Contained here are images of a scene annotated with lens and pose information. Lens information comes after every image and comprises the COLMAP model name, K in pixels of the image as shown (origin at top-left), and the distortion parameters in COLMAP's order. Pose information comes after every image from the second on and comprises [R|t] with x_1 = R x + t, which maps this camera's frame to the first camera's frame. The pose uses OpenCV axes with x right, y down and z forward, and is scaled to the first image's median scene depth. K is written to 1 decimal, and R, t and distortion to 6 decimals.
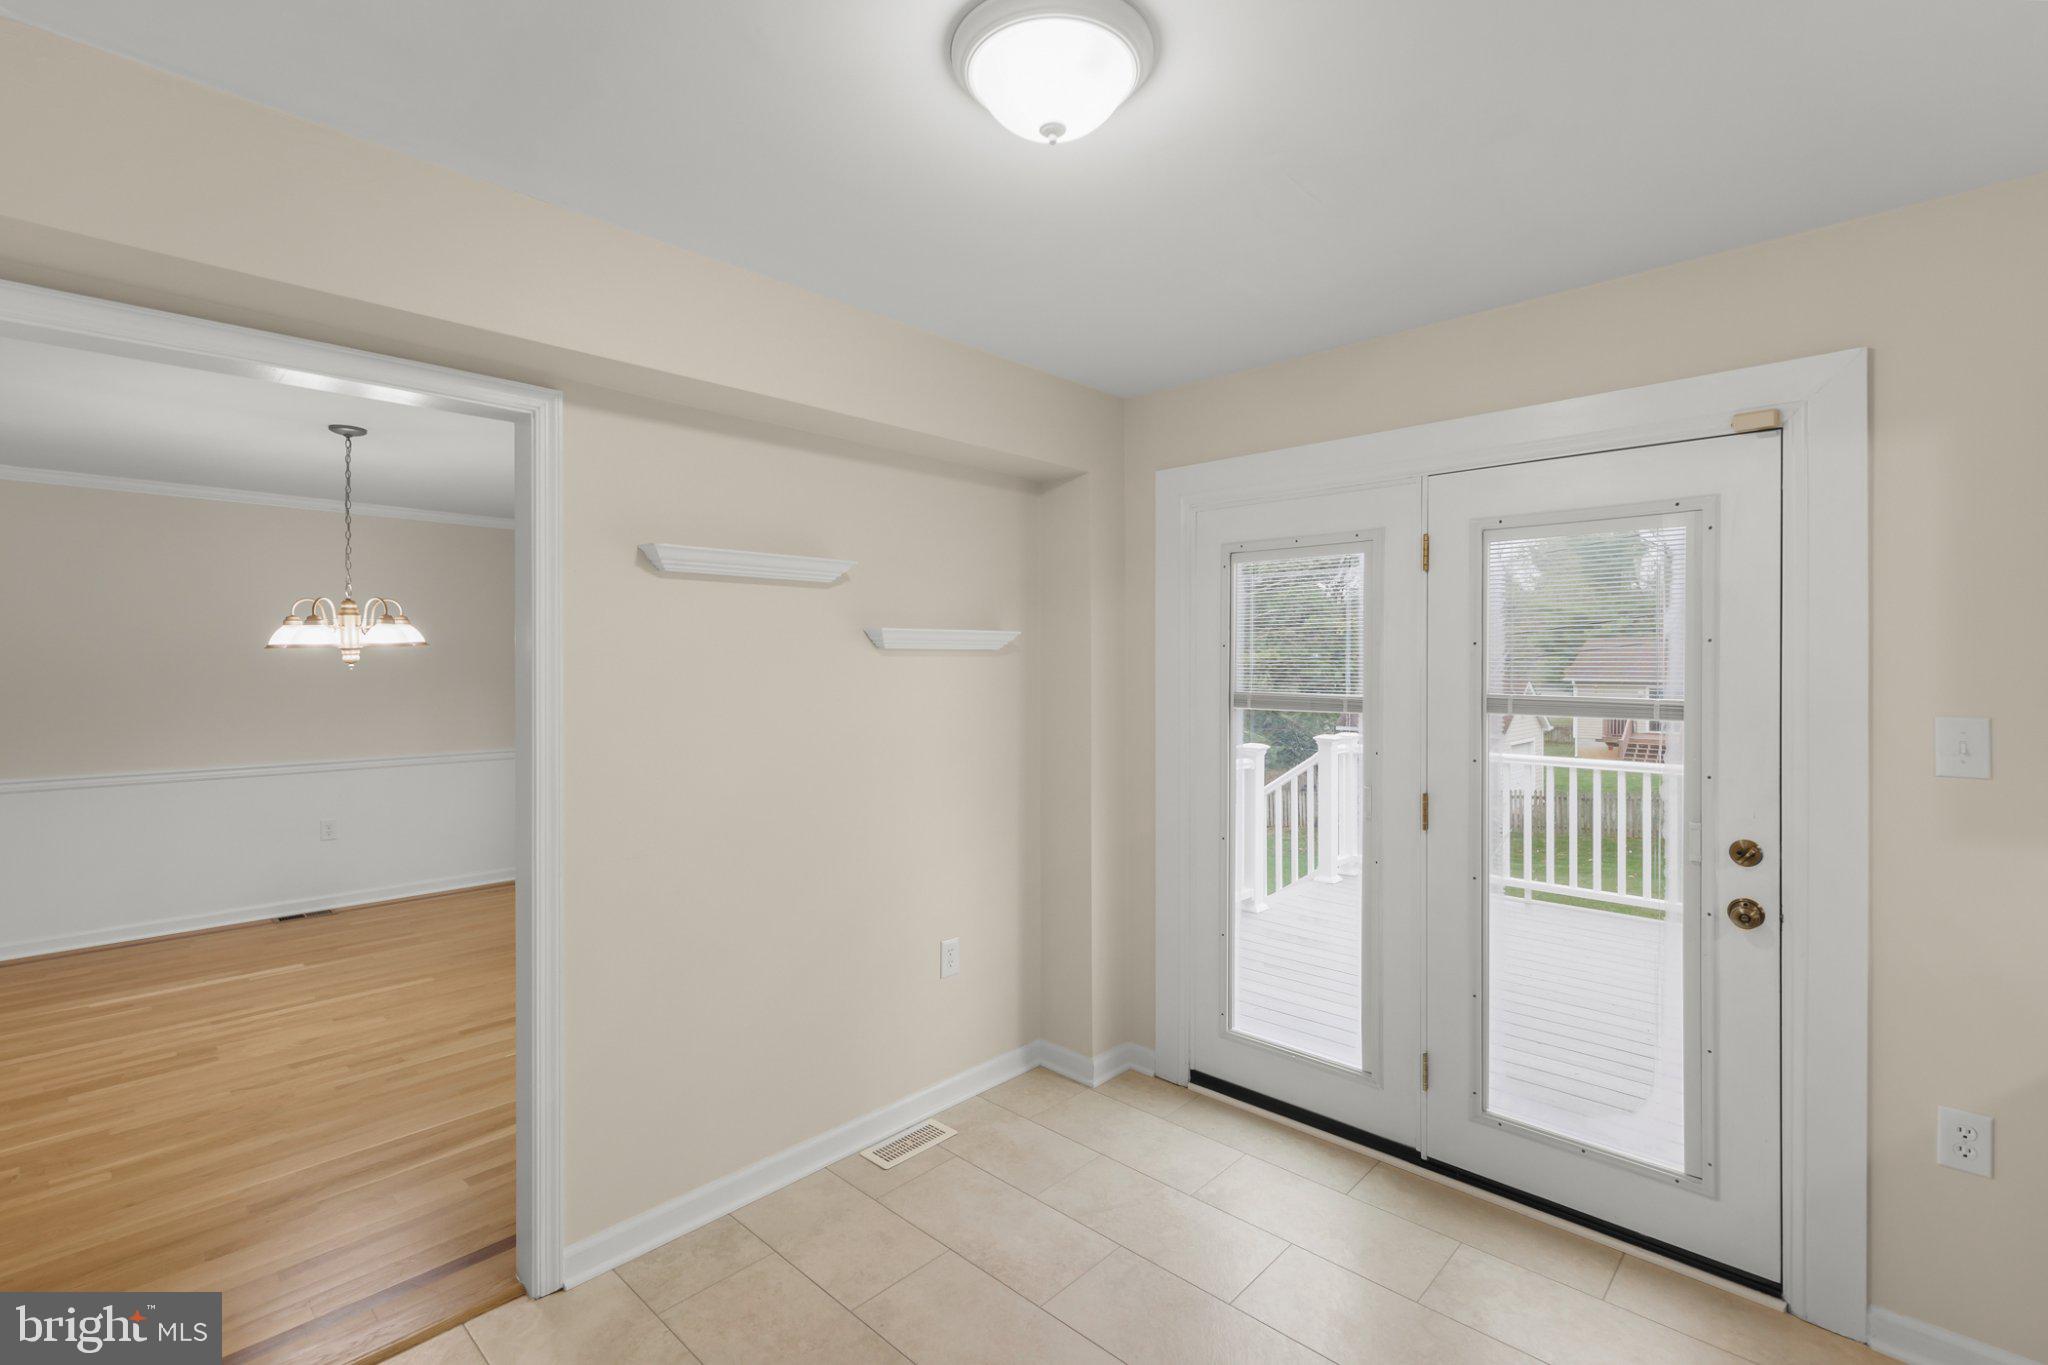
lens RADIAL K [[911.2, 0, 1032.9], [0, 911.2, 672.2], [0, 0, 1]] dist [0.000757, 0.000246]
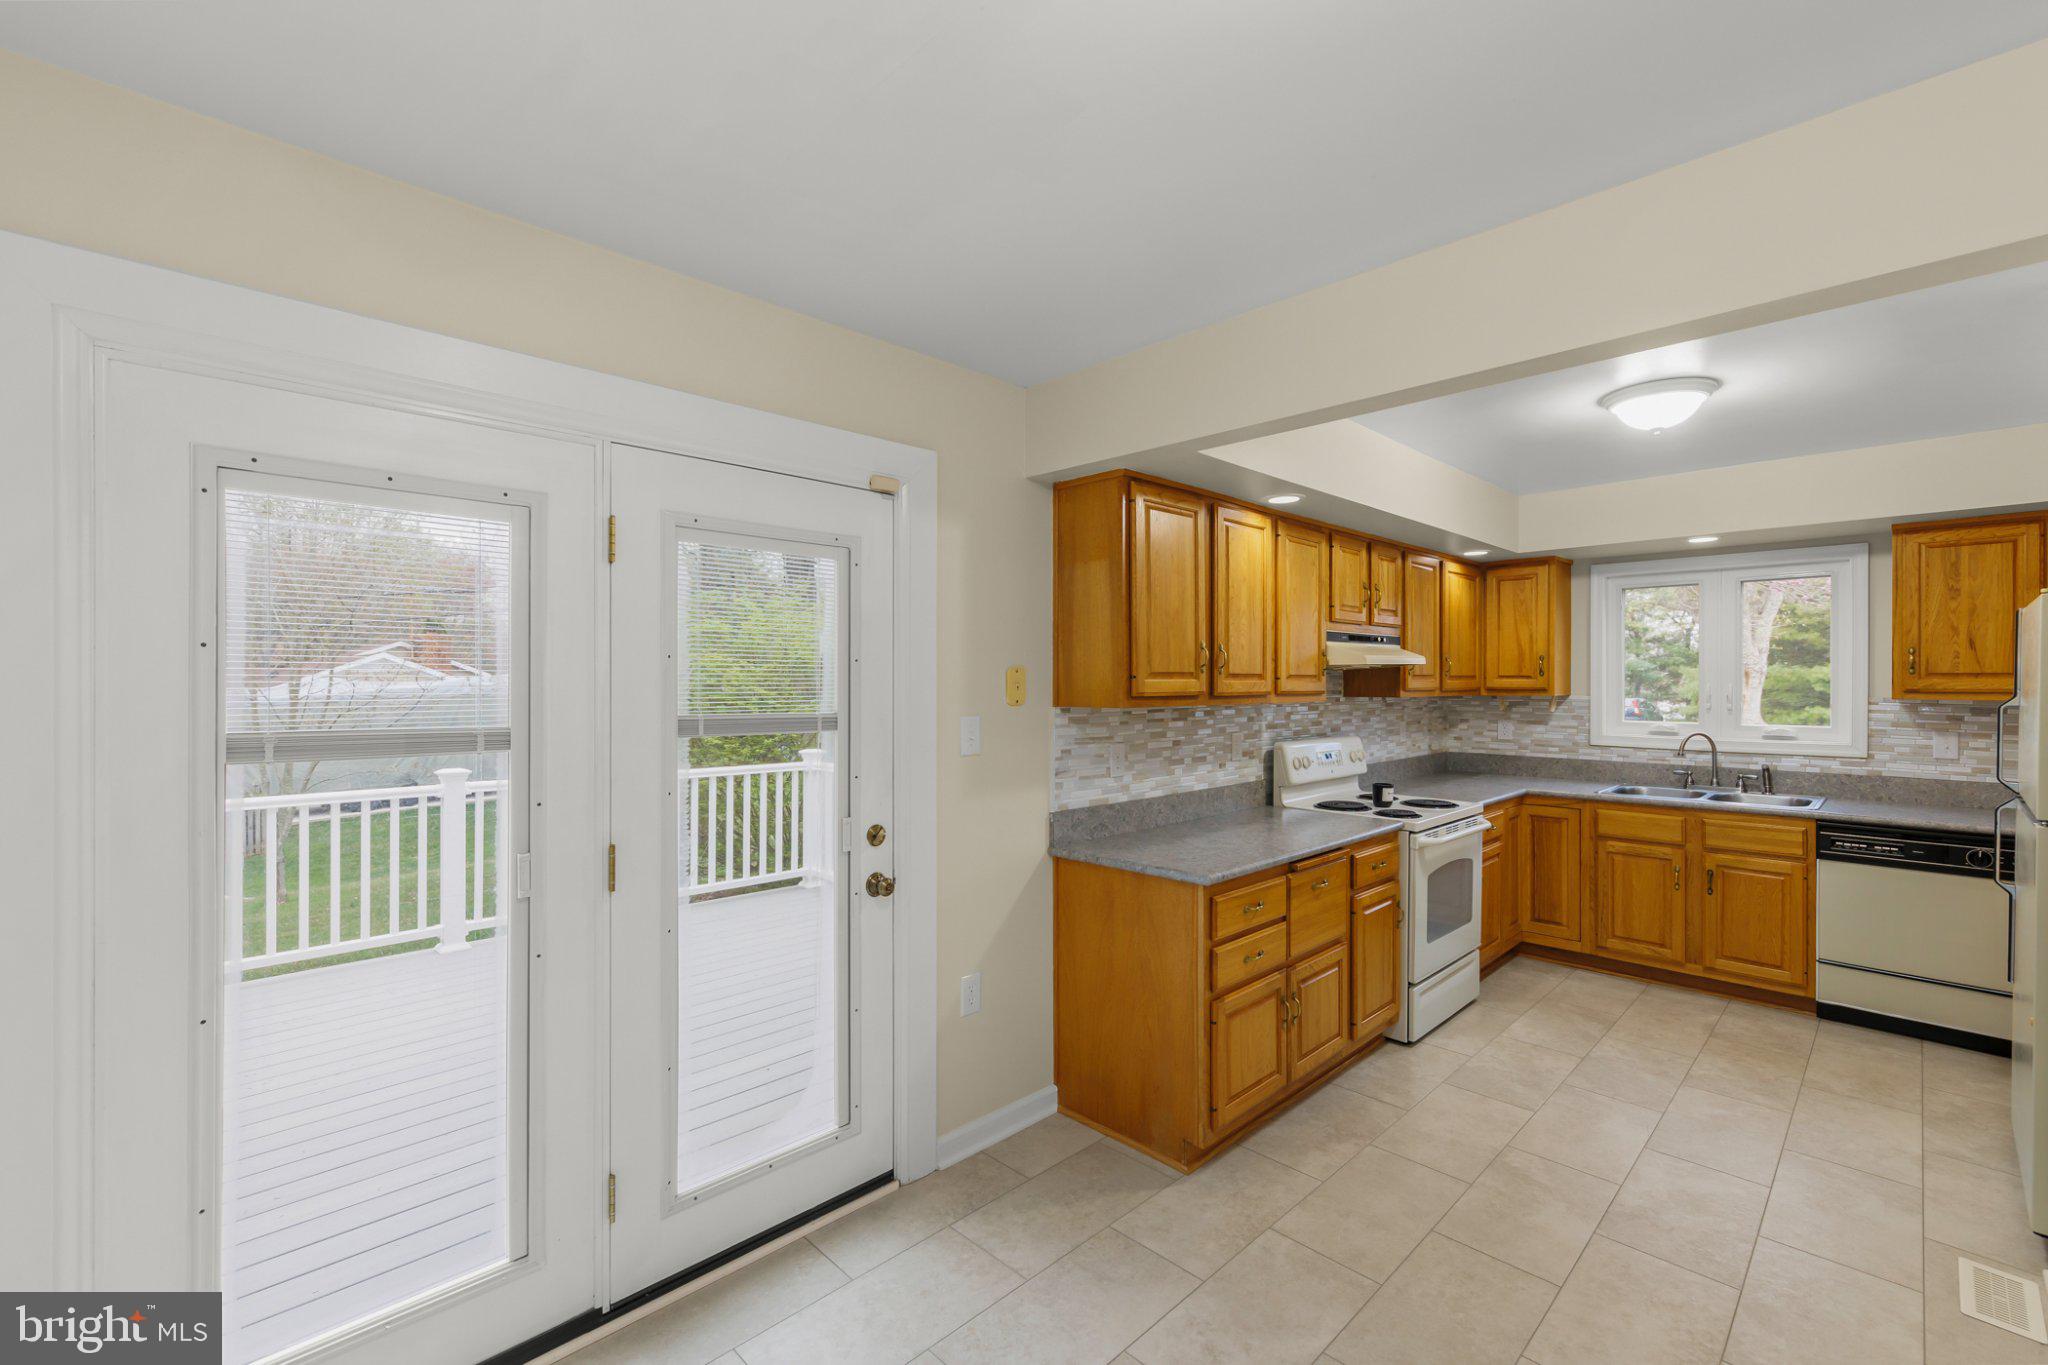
lens RADIAL K [[867.4, 0, 1008.2], [0, 867.4, 684.6], [0, 0, 1]] dist [0.001719, -0.000179]
pose [[0.060207, -0.006034, 0.998168, -0.257095], [0.002860, 0.999979, 0.005873, -0.007529], [-0.998182, 0.002501, 0.060223, 0.528695]]
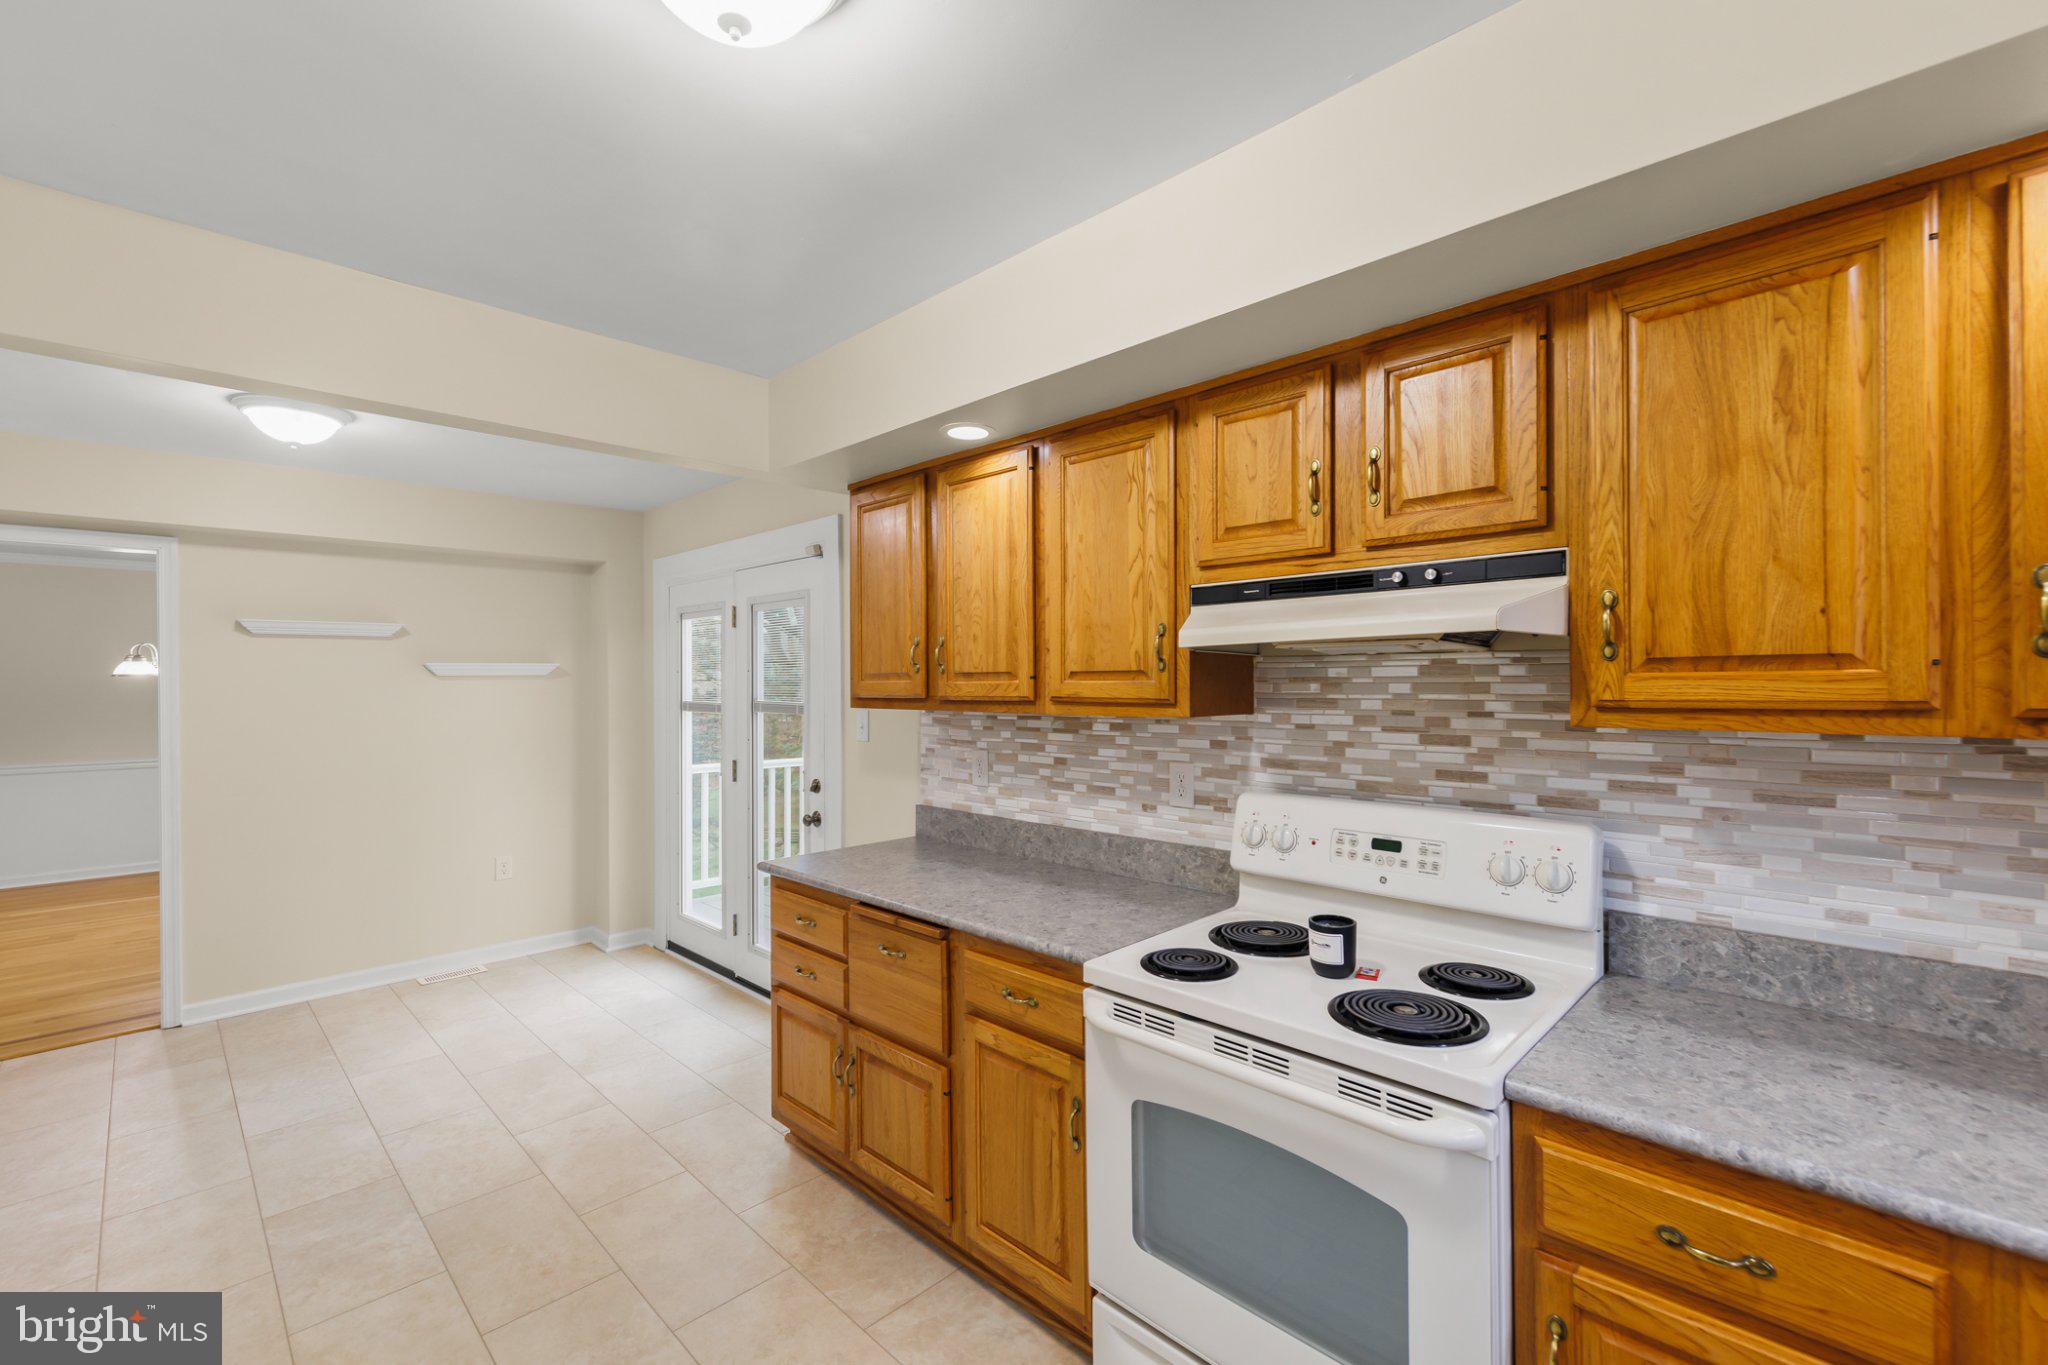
lens RADIAL K [[877.5, 0, 1054.0], [0, 877.5, 686.9], [0, 0, 1]] dist [0.001031, -0.000442]
pose [[0.999787, -0.007839, -0.019113, 0.911192], [0.007916, 0.999961, 0.003952, -0.002746], [0.019082, -0.004102, 0.999810, -0.522357]]
